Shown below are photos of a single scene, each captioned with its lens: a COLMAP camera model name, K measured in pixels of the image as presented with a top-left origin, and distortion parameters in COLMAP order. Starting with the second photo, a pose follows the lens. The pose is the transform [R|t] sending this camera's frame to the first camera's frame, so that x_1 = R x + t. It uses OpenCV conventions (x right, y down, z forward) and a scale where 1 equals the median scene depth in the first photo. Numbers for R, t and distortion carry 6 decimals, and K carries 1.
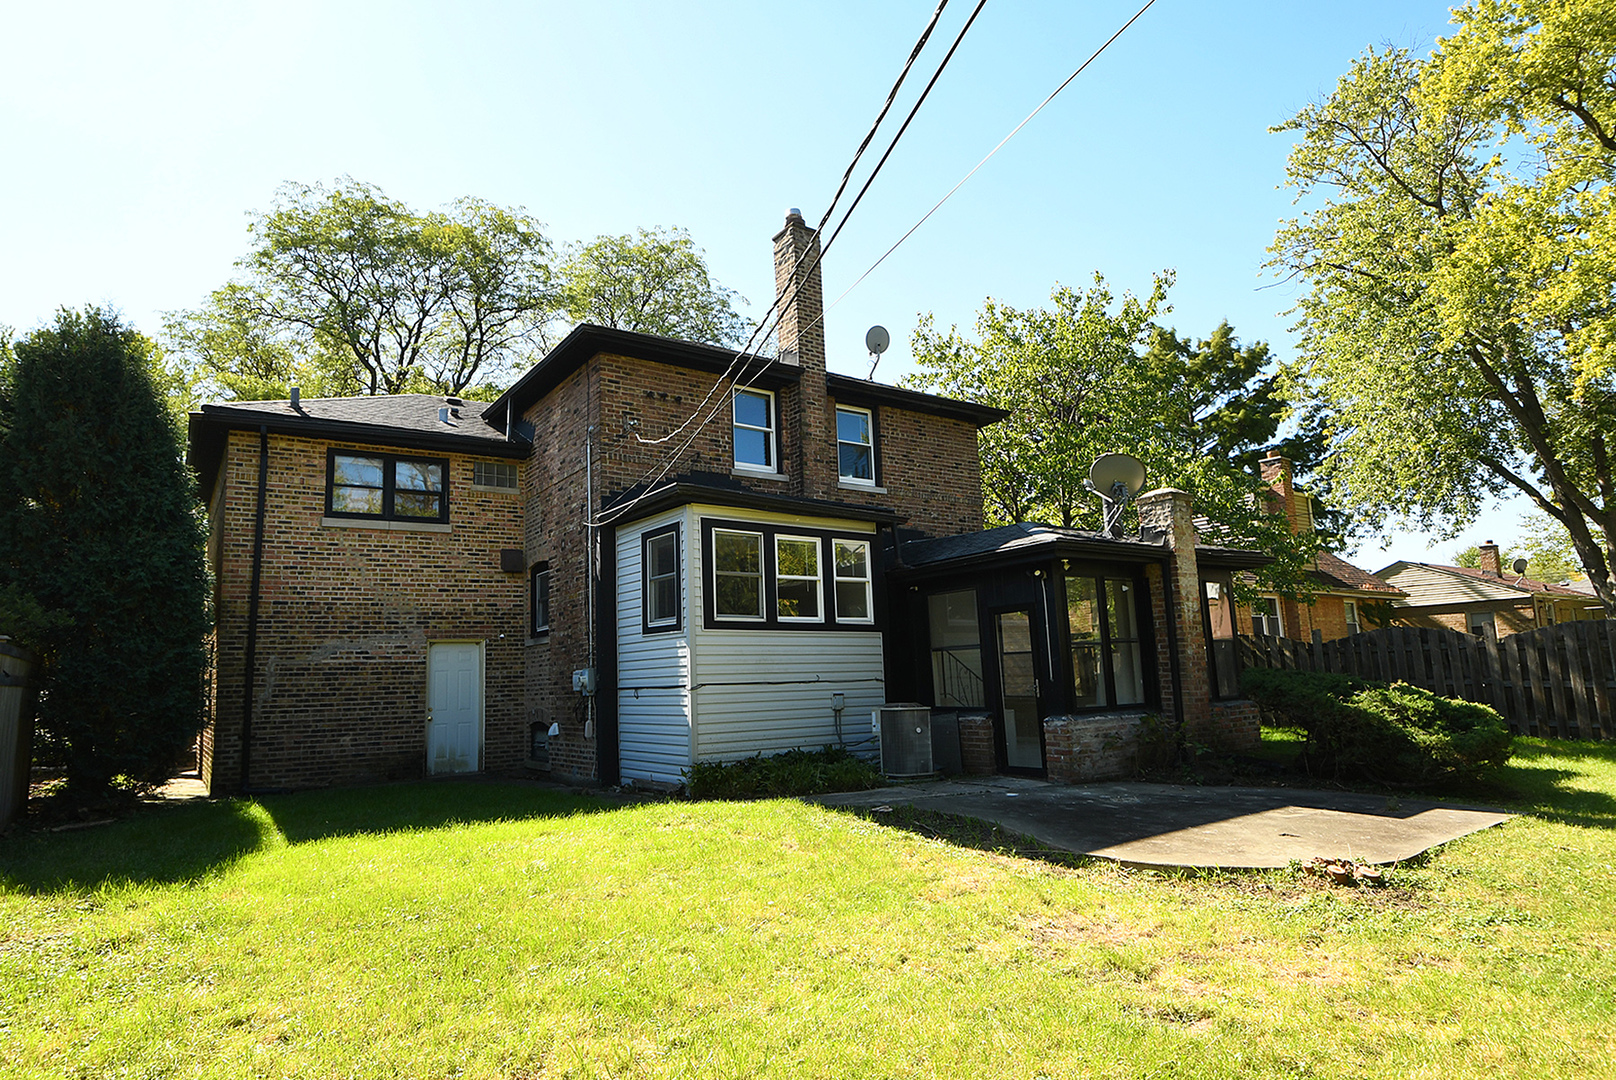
lens RADIAL K [[855.1, 0, 808.0], [0, 855.1, 540.0], [0, 0, 1]] dist [0.003457, -0.000404]
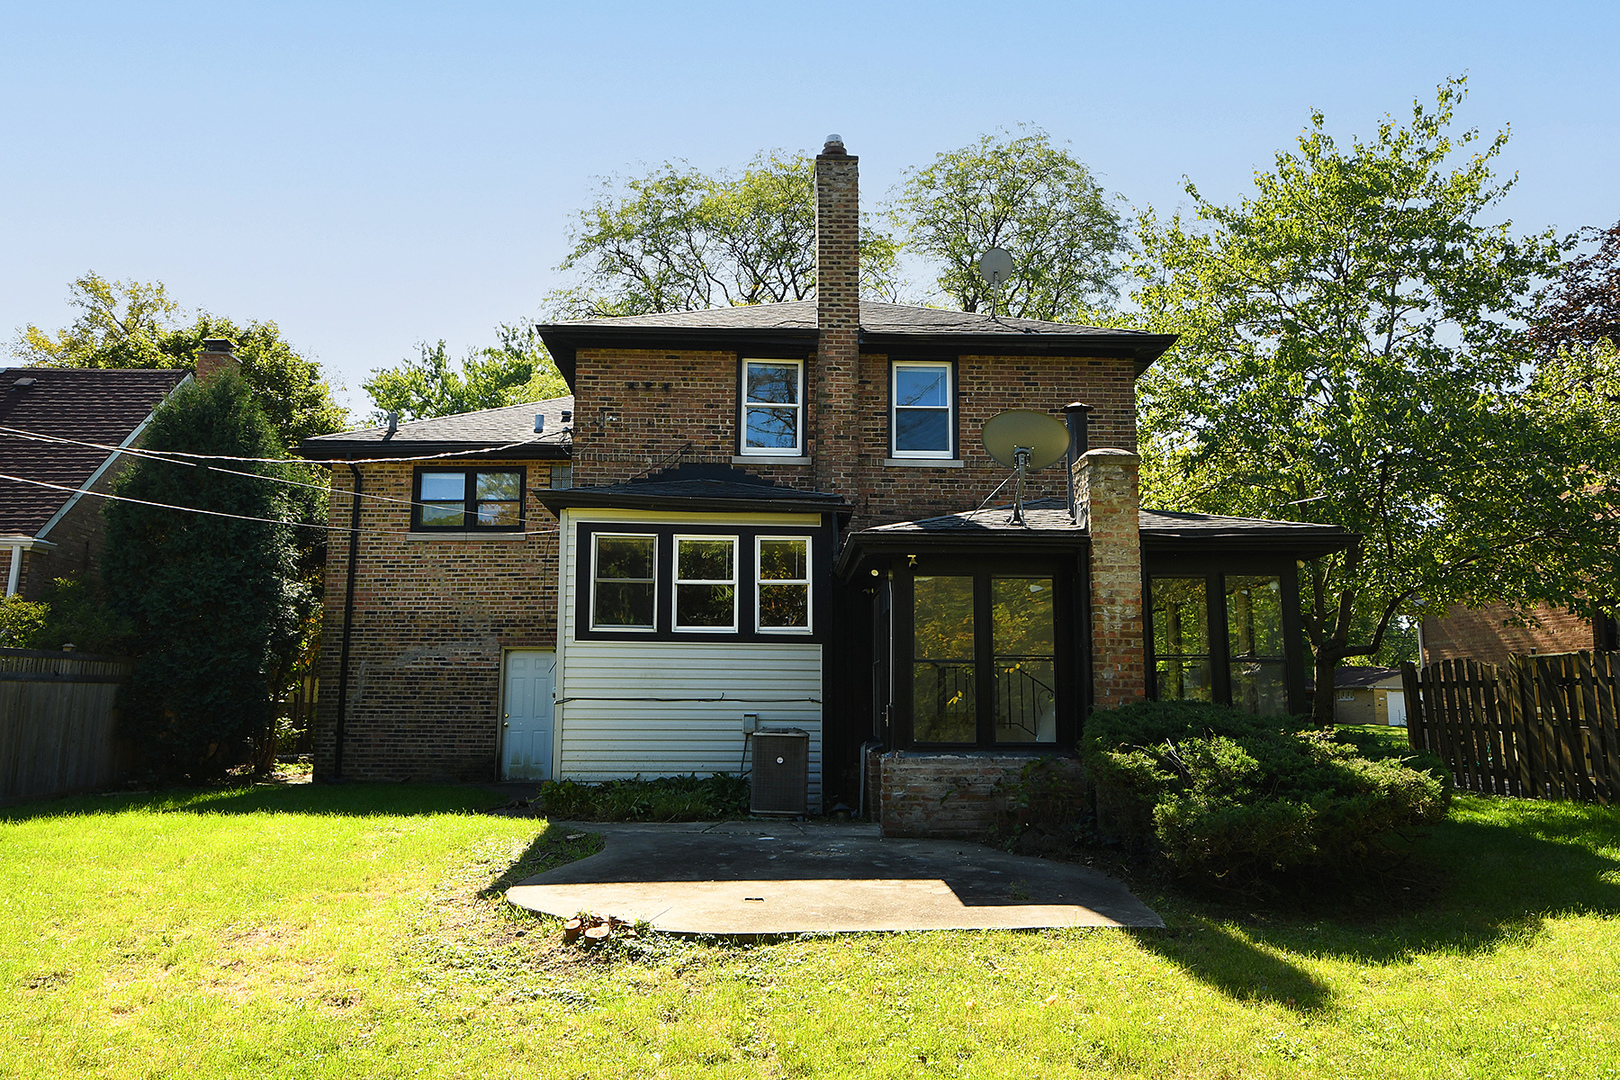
lens RADIAL K [[1100.6, 0, 811.1], [0, 1100.6, 531.7], [0, 0, 1]] dist [0.003652, 0.002309]
pose [[0.866181, -0.043313, -0.497850, 0.573417], [0.050737, 0.998711, 0.001388, -0.003811], [0.497148, -0.026462, 0.867262, 0.057290]]
